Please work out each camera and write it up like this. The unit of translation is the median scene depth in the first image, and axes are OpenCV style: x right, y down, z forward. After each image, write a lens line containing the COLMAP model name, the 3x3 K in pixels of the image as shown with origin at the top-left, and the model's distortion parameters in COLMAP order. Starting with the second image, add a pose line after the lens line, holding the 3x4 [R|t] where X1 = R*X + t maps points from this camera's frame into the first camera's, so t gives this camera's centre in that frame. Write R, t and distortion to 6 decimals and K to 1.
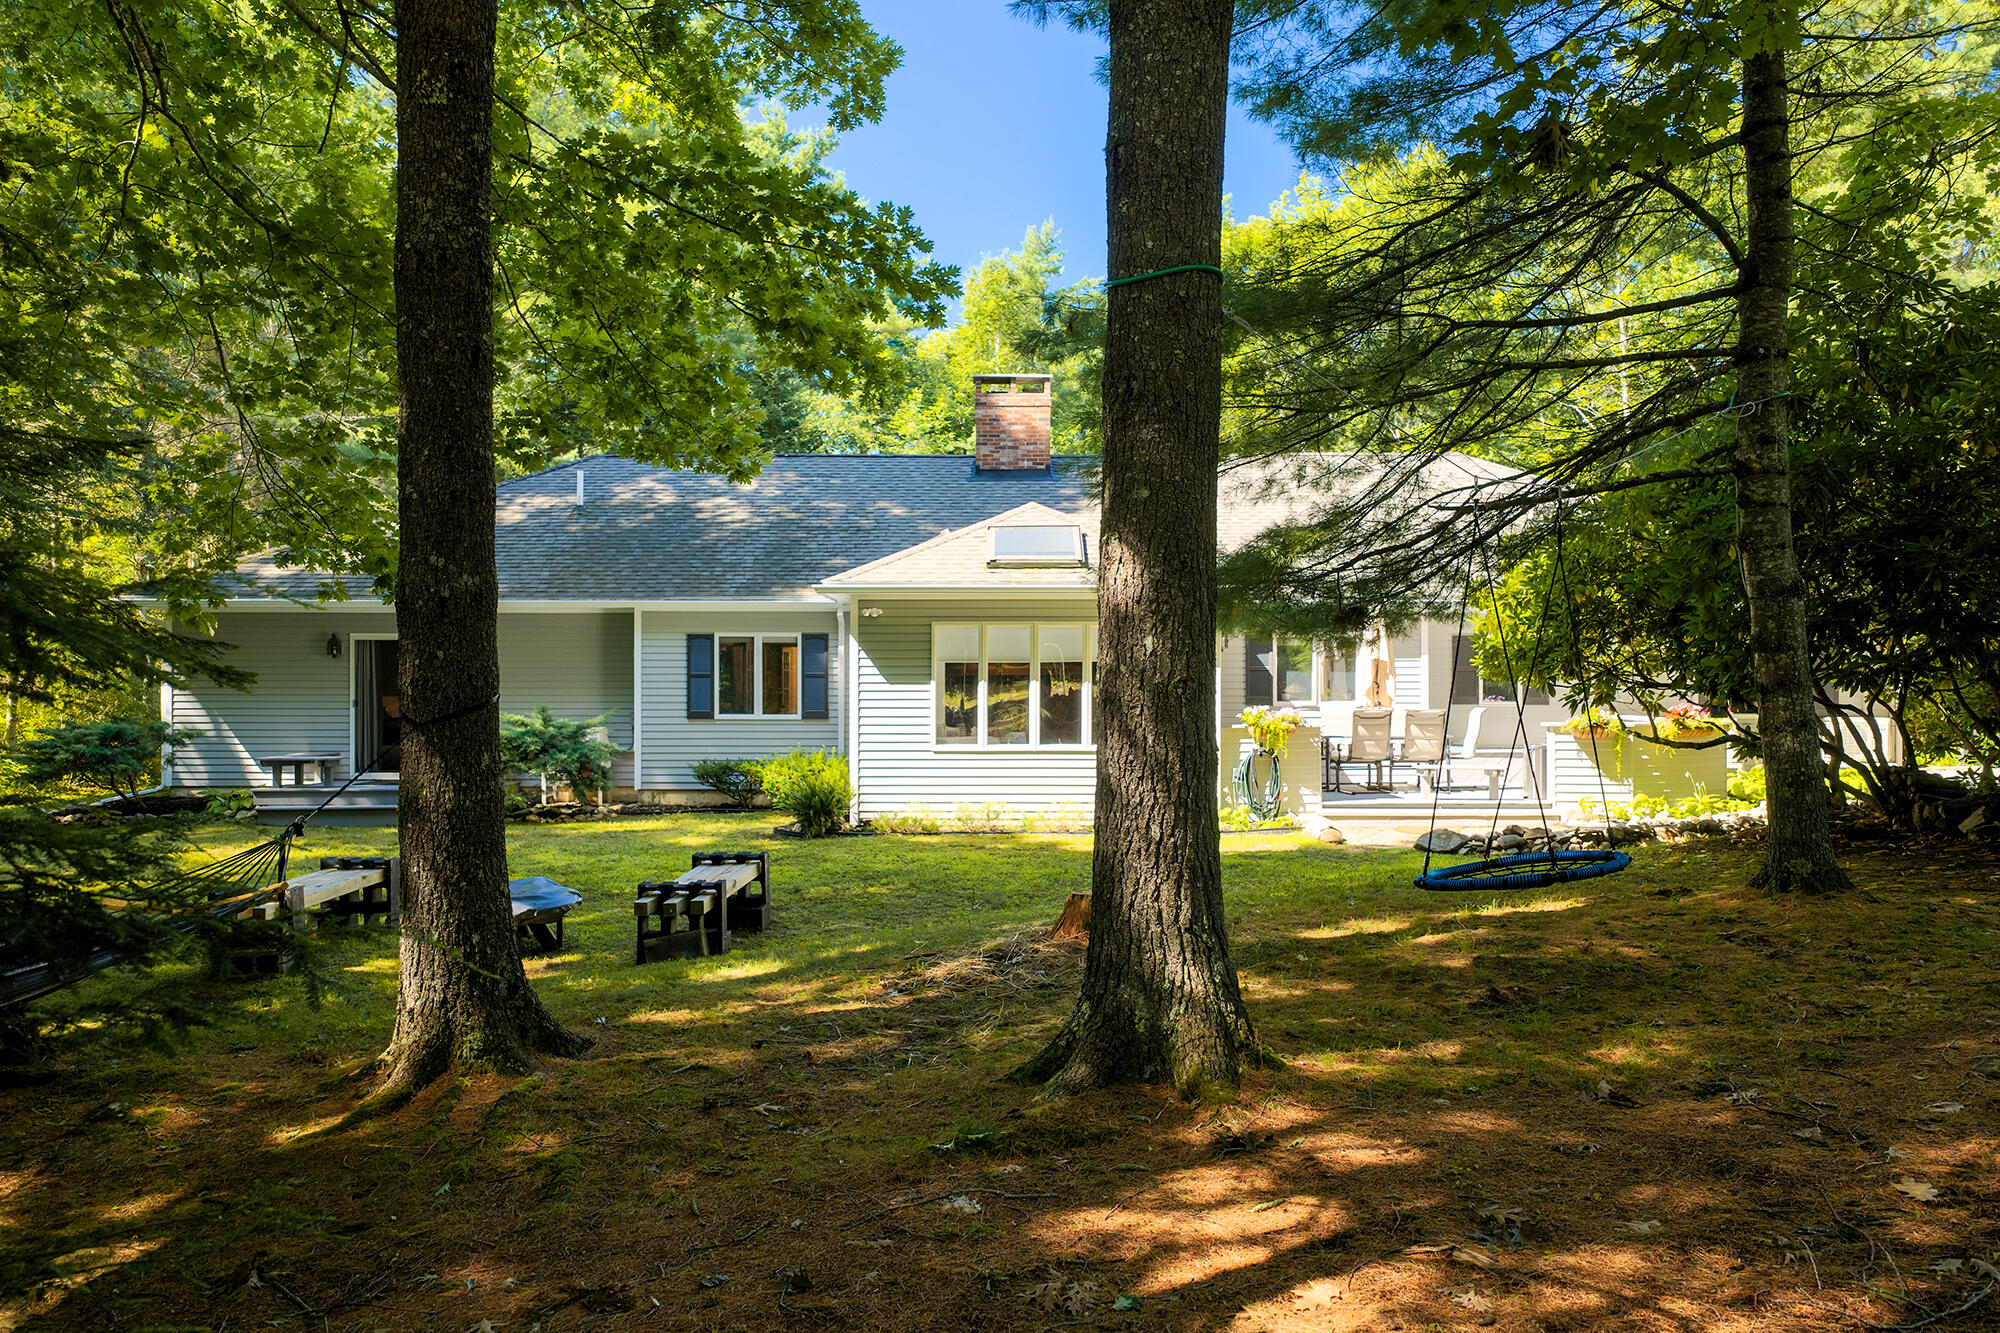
lens RADIAL K [[1653.8, 0, 981.6], [0, 1653.8, 677.4], [0, 0, 1]] dist [0.028869, -0.055227]
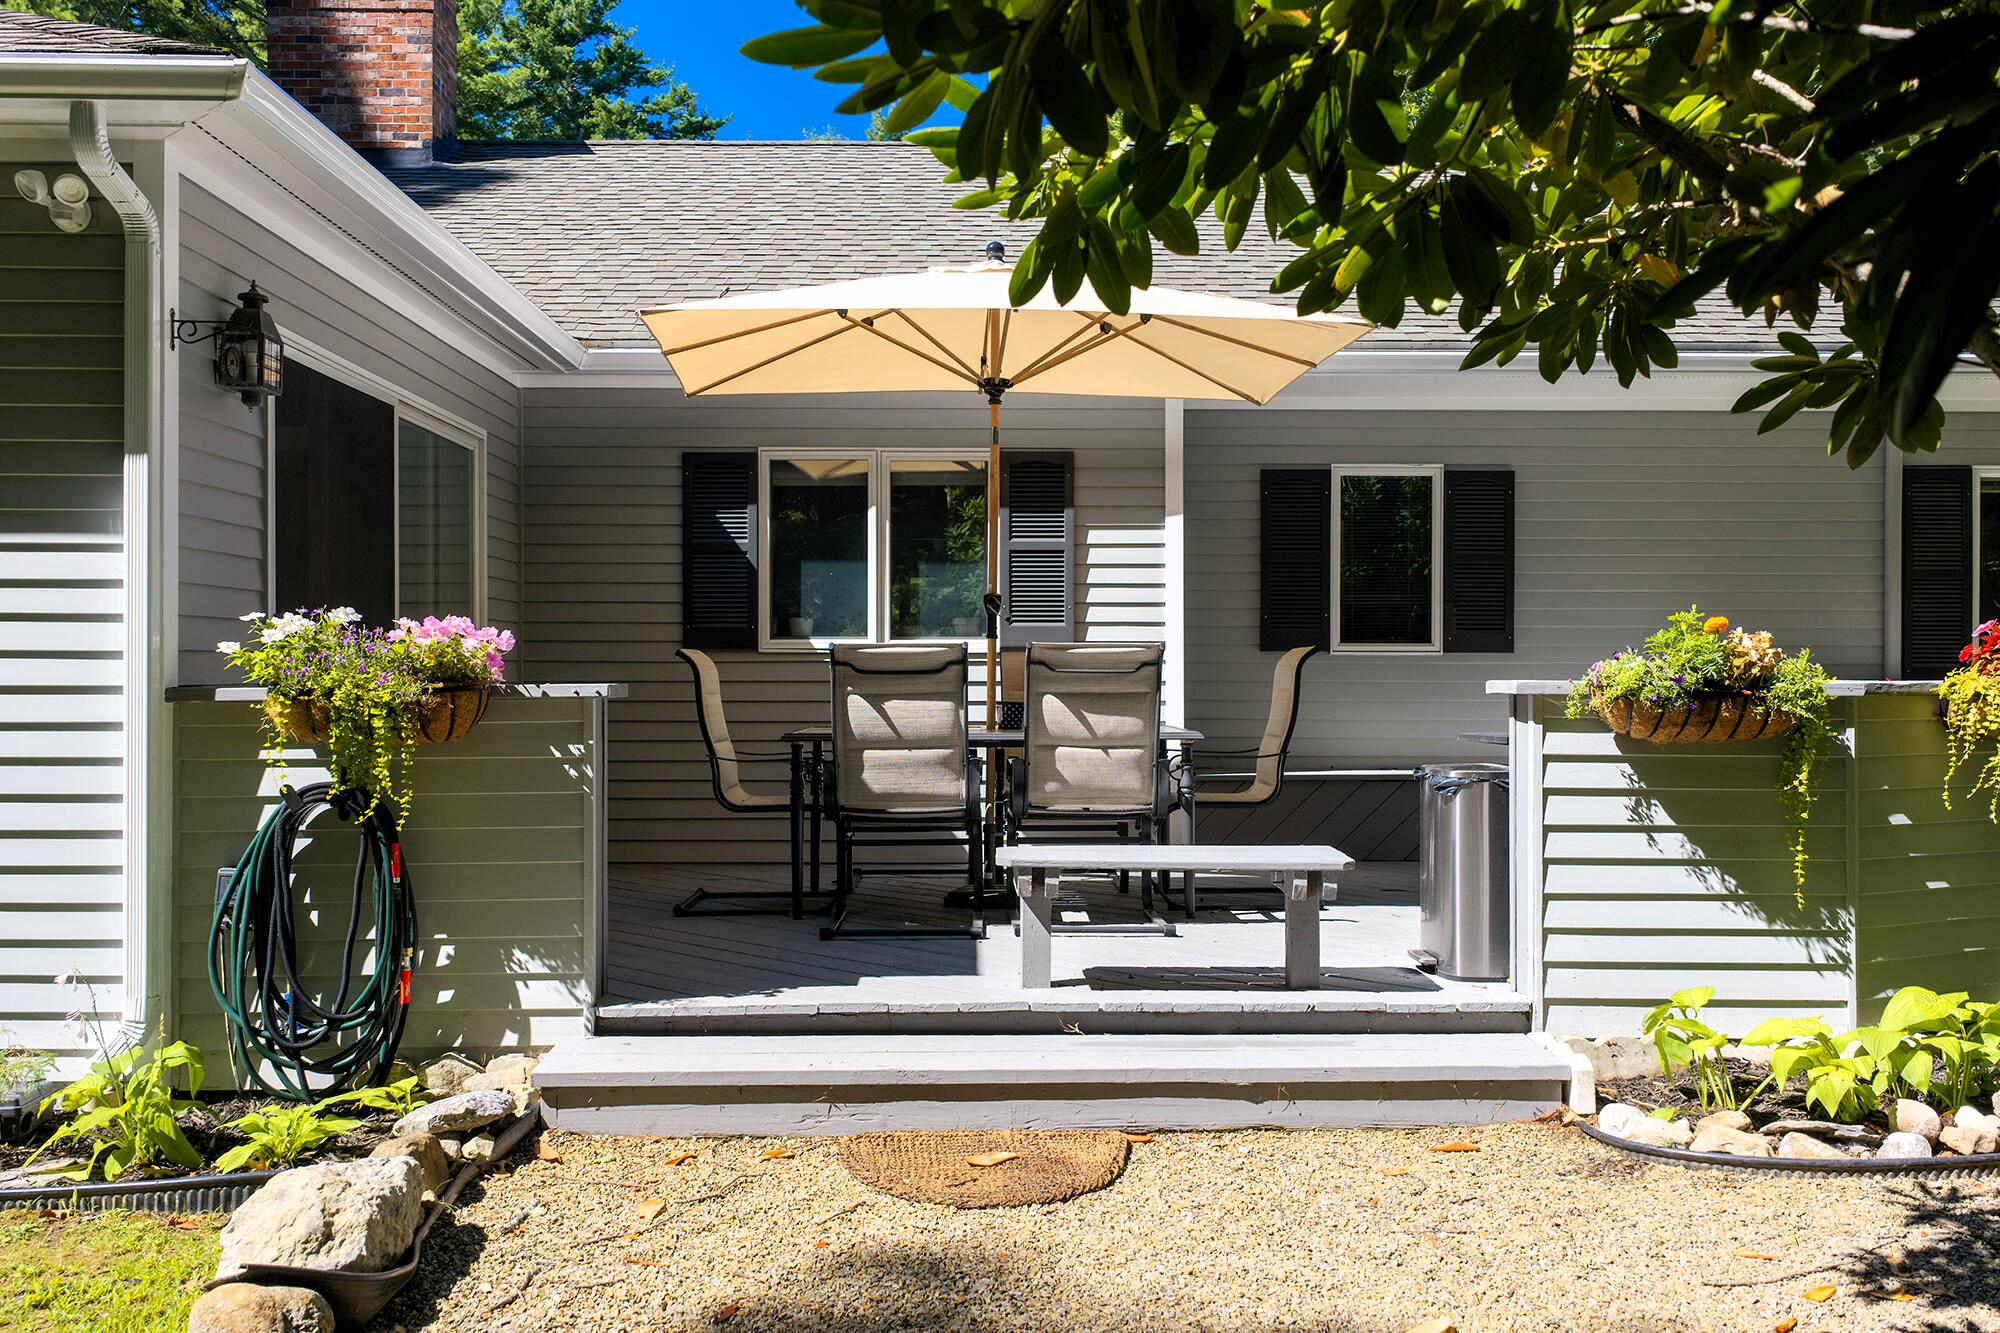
lens RADIAL K [[1653.8, 0, 981.6], [0, 1653.8, 677.4], [0, 0, 1]] dist [0.028869, -0.055227]
pose [[0.999423, 0.001623, 0.033941, 0.254468], [-0.001798, 0.999985, 0.005129, 0.025723], [-0.033932, -0.005187, 0.999411, 0.757003]]
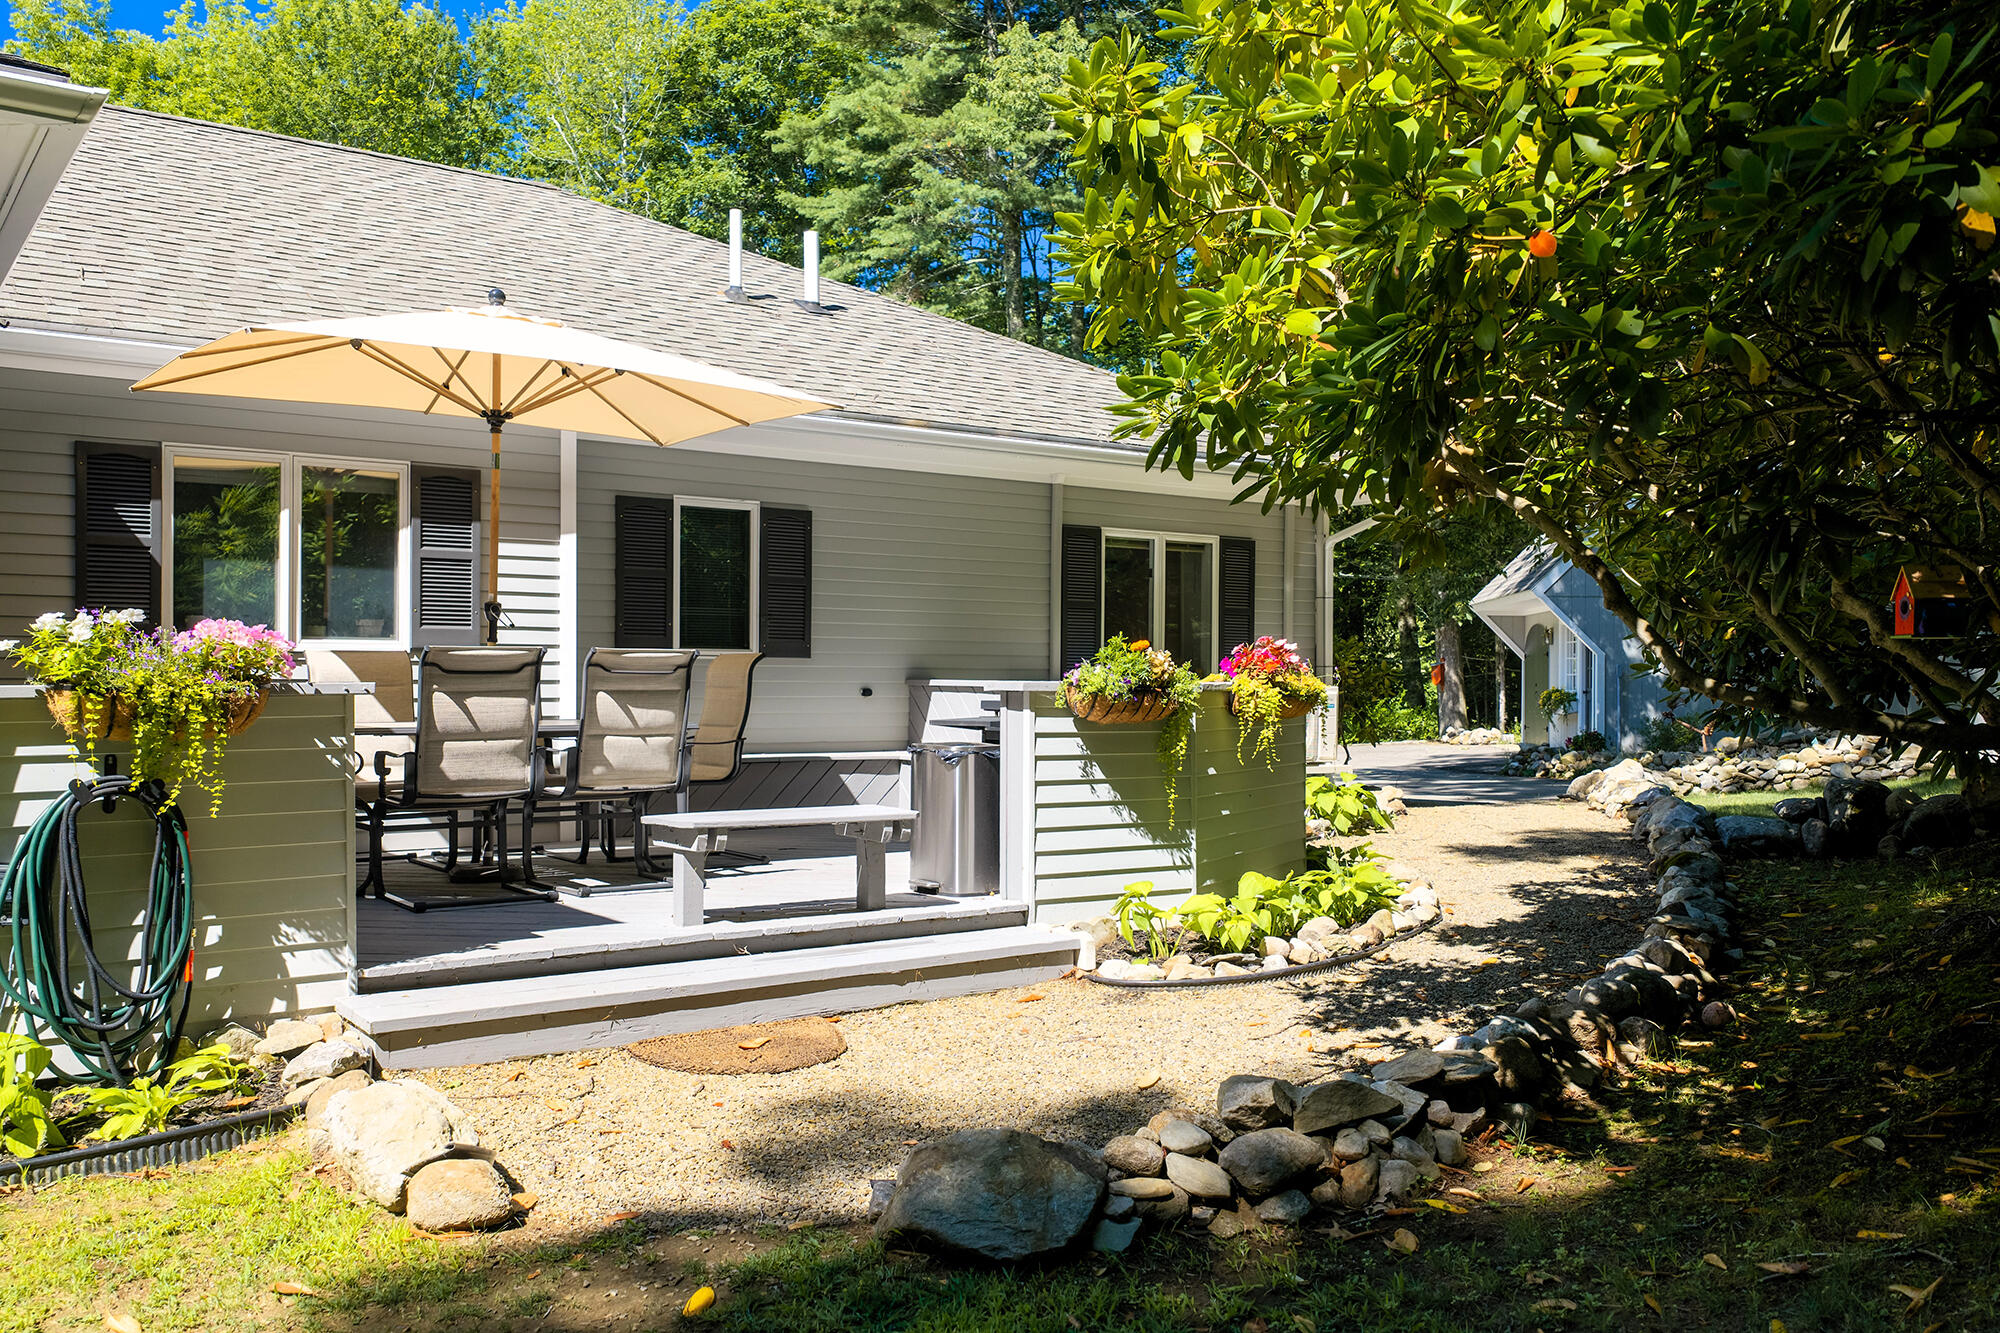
lens RADIAL K [[1653.8, 0, 981.6], [0, 1653.8, 677.4], [0, 0, 1]] dist [0.028869, -0.055227]
pose [[0.804495, 0.005902, 0.593930, 0.125982], [-0.009531, 0.999950, 0.002973, 0.025404], [-0.593883, -0.008052, 0.804511, 0.720641]]
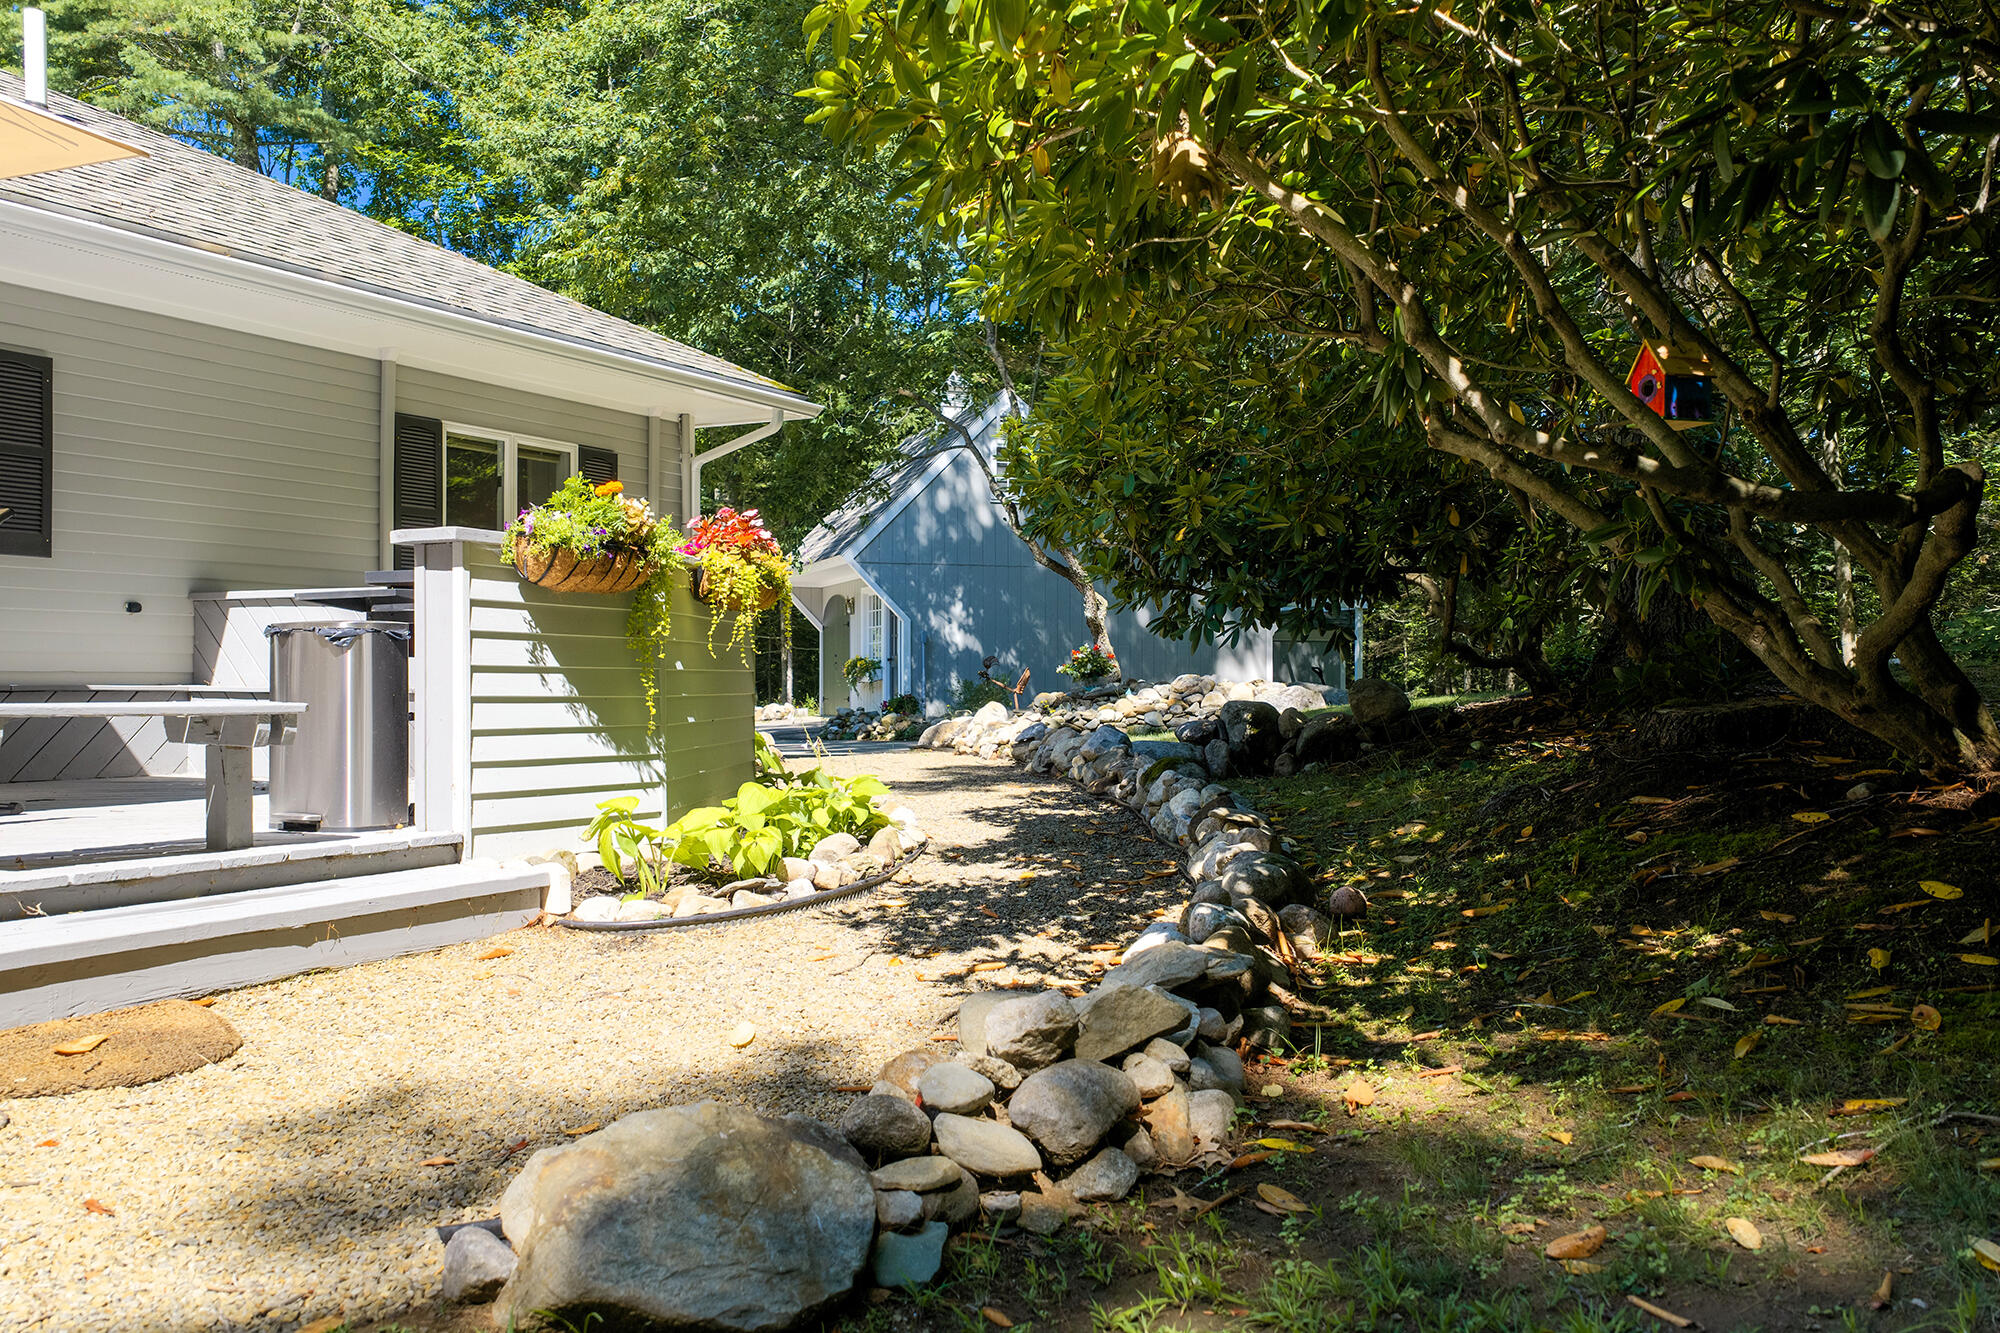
lens RADIAL K [[1667.7, 0, 992.9], [0, 1667.7, 685.3], [0, 0, 1]] dist [0.003833, -0.010682]
pose [[0.464919, -0.001558, 0.885352, 0.152641], [-0.007286, 0.999958, 0.005585, 0.049609], [-0.885323, -0.009048, 0.464888, 0.804871]]
